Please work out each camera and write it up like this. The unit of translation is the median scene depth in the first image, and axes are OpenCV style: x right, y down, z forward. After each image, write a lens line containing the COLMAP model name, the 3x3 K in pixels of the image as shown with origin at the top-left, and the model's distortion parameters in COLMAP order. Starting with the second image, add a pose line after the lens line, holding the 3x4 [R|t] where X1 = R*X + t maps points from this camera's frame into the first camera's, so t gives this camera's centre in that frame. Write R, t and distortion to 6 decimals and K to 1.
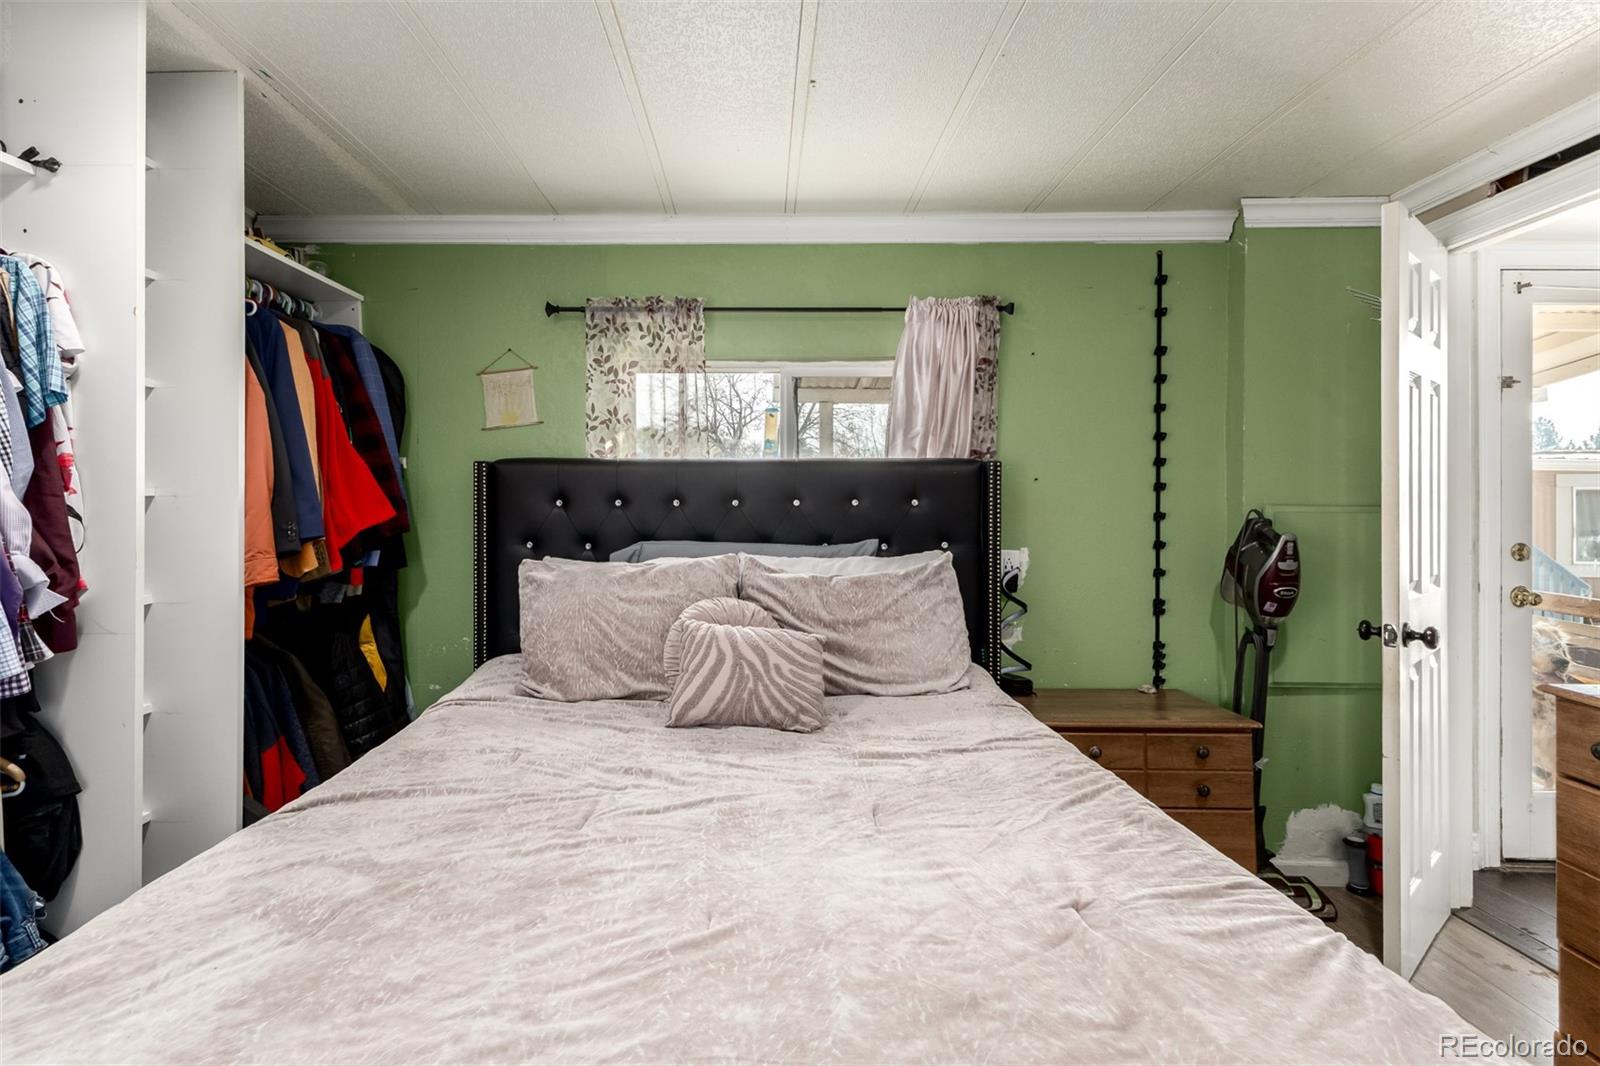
lens RADIAL K [[701.6, 0, 773.0], [0, 701.6, 498.4], [0, 0, 1]] dist [0.009909, -0.000279]
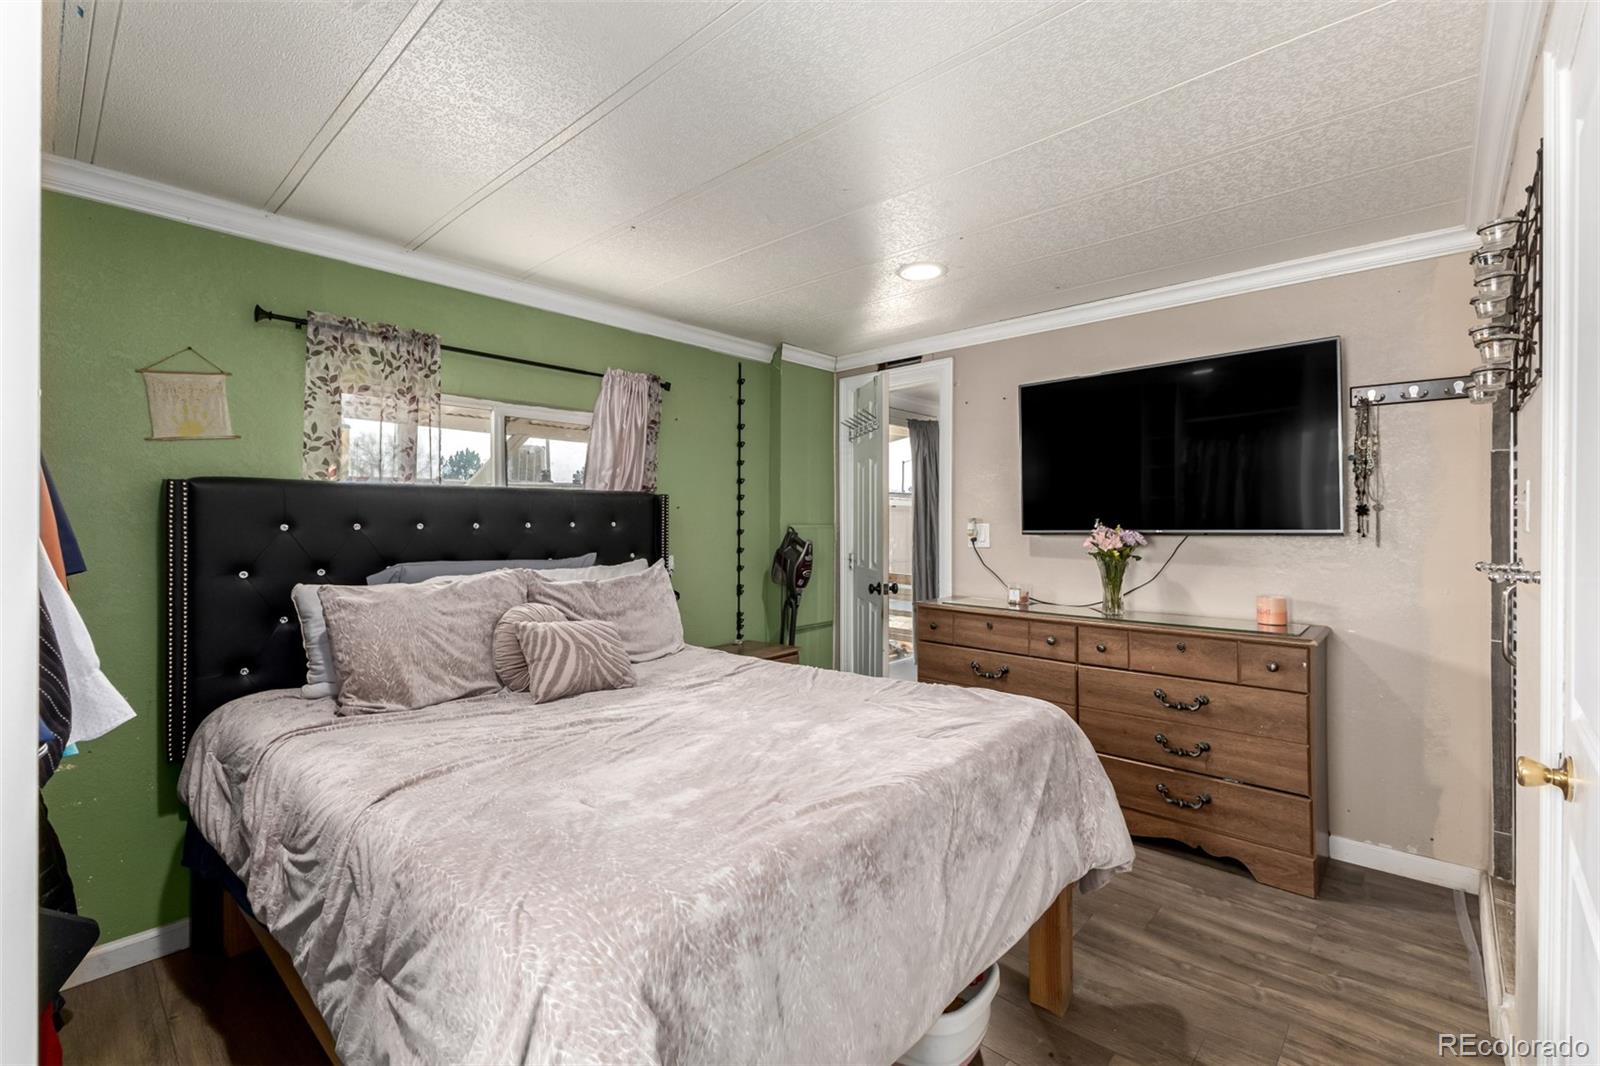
lens RADIAL K [[690.5, 0, 805.3], [0, 690.5, 529.0], [0, 0, 1]] dist [0.011254, -0.000691]
pose [[0.653196, -0.012395, 0.757087, -0.541645], [0.002047, 0.999891, 0.014604, -0.003678], [-0.757186, -0.007990, 0.653150, -0.120046]]
